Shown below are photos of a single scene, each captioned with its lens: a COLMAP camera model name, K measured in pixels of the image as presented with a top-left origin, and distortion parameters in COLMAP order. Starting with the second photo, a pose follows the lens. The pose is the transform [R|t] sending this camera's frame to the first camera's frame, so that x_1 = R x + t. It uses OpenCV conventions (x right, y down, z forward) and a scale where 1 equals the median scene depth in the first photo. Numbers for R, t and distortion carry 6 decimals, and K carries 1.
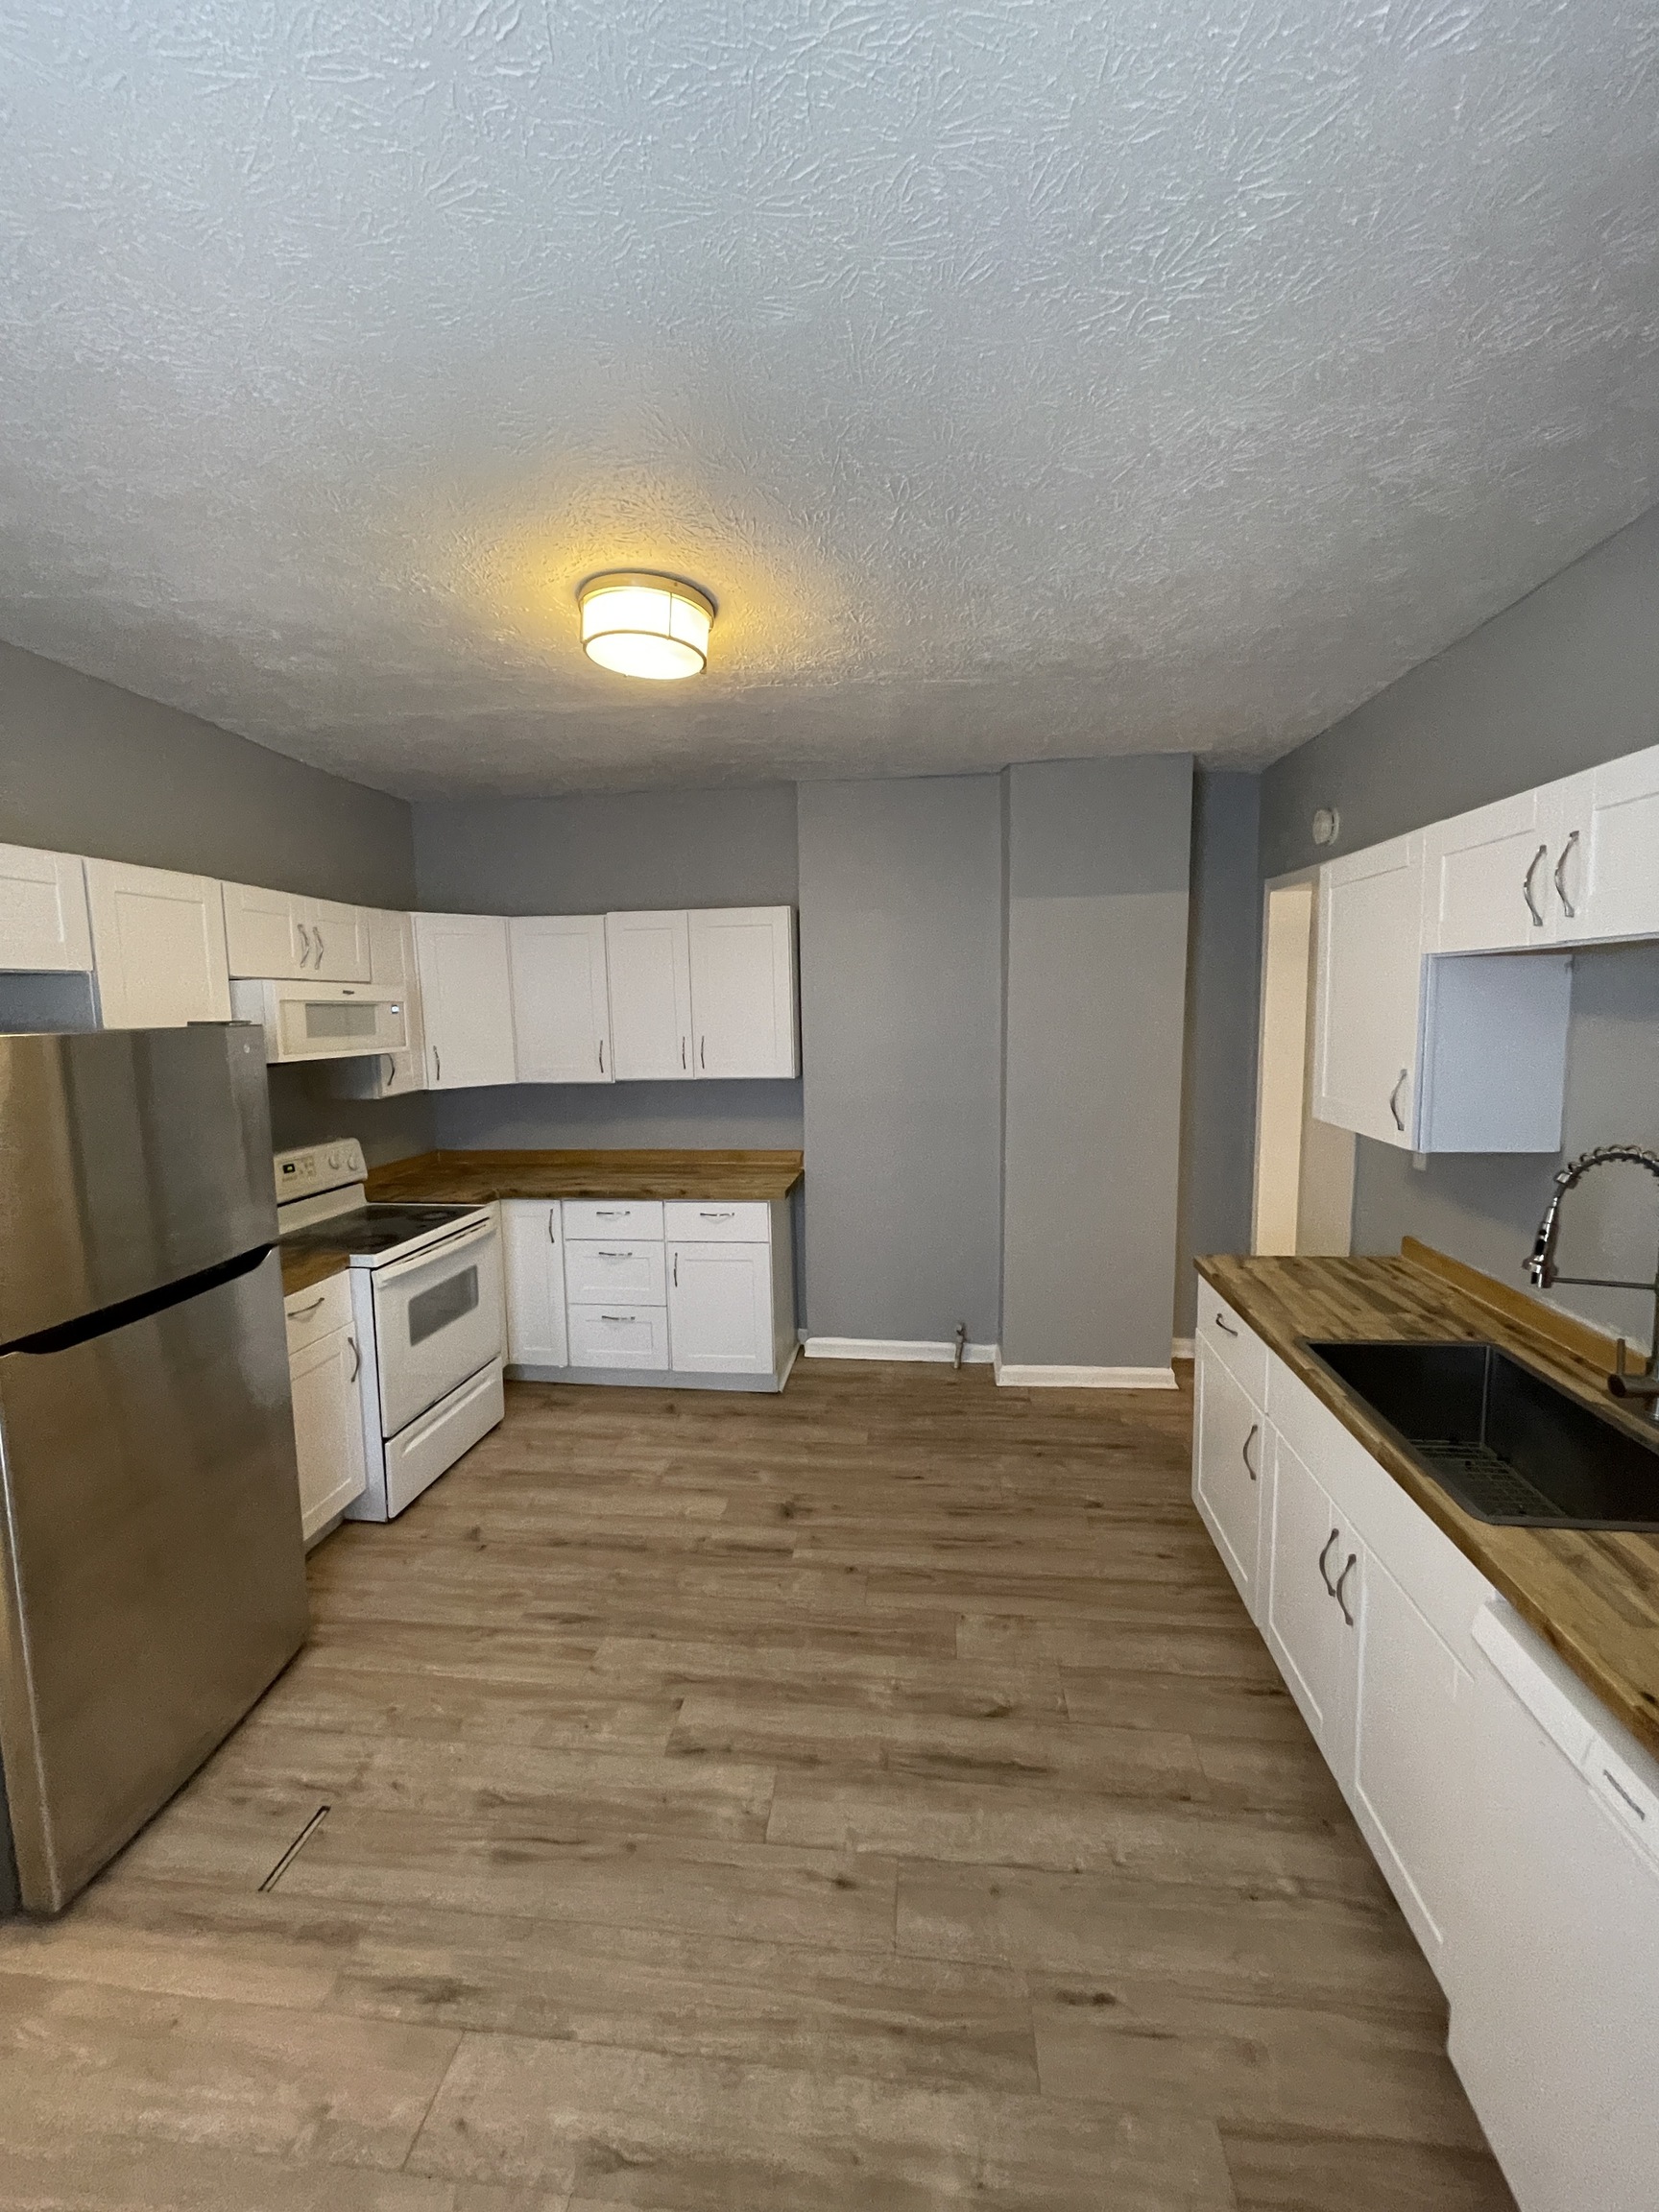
lens RADIAL K [[891.5, 0, 836.6], [0, 891.5, 1094.1], [0, 0, 1]] dist [0.003122, 0.000686]
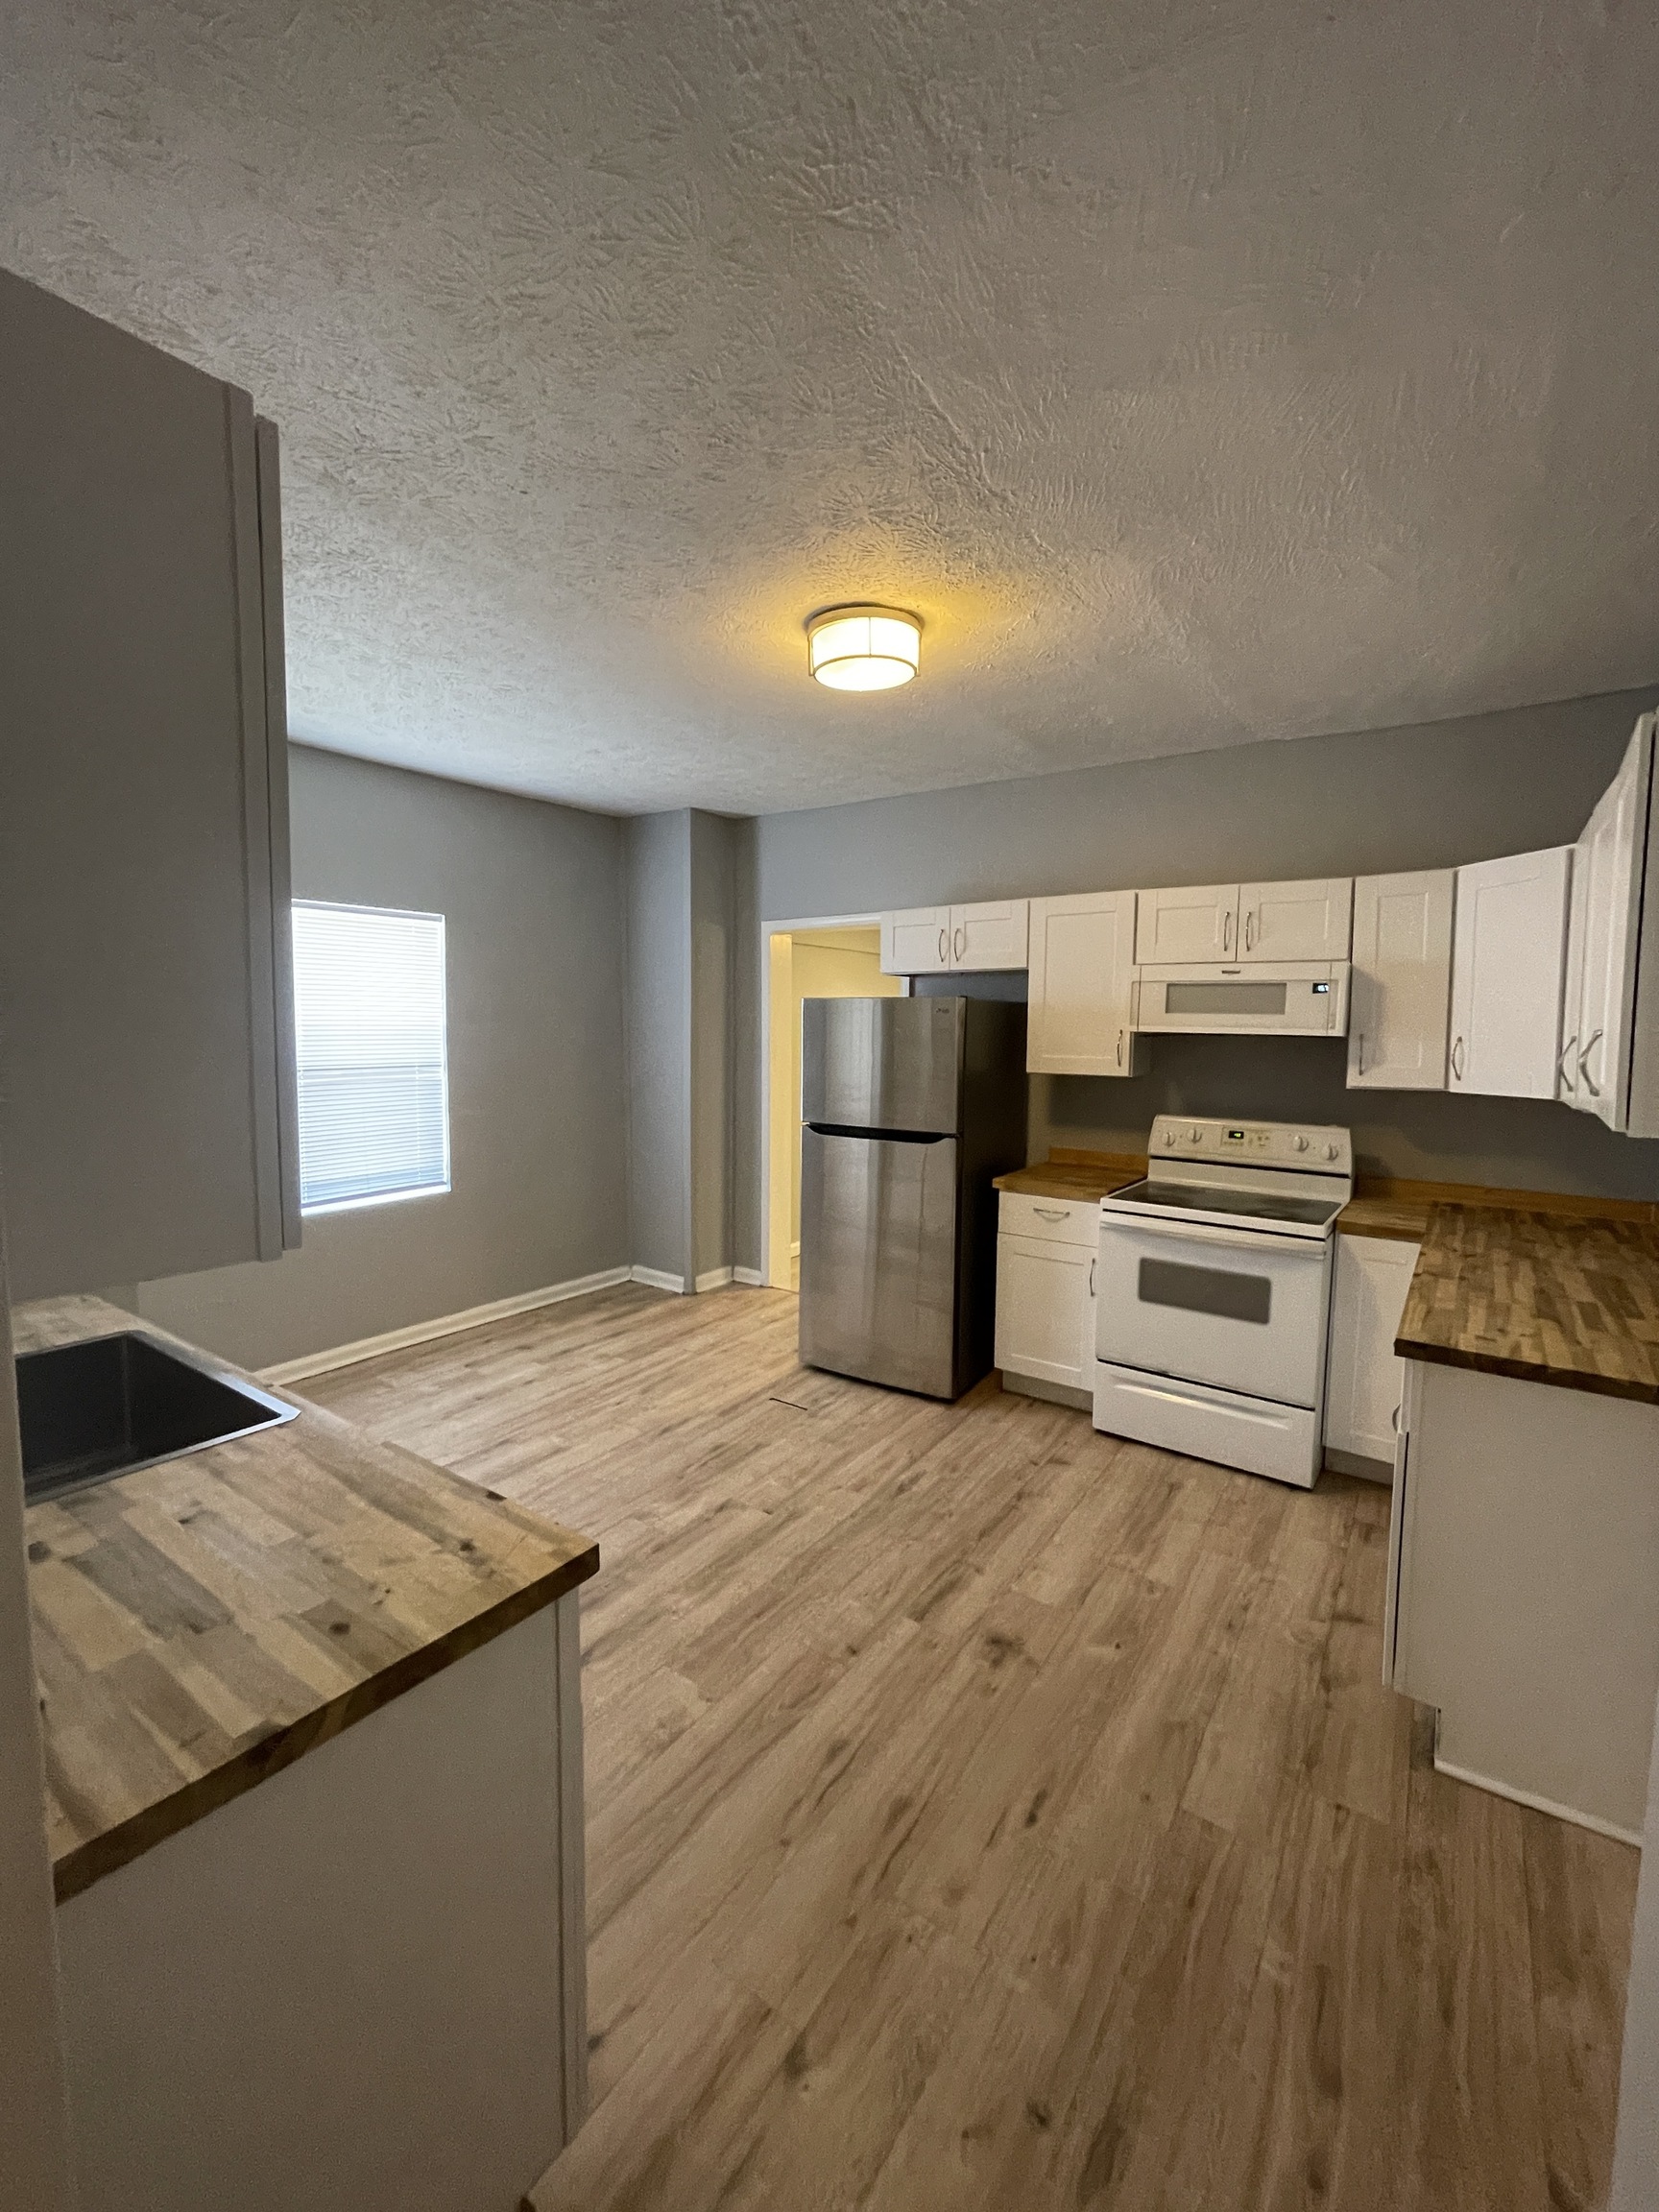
lens RADIAL K [[891.5, 0, 836.6], [0, 891.5, 1094.1], [0, 0, 1]] dist [0.003122, 0.000686]
pose [[-0.467915, 0.078073, -0.880318, 0.729018], [-0.092076, 0.986363, 0.136419, -0.089134], [0.878964, 0.144889, -0.454345, 1.321554]]
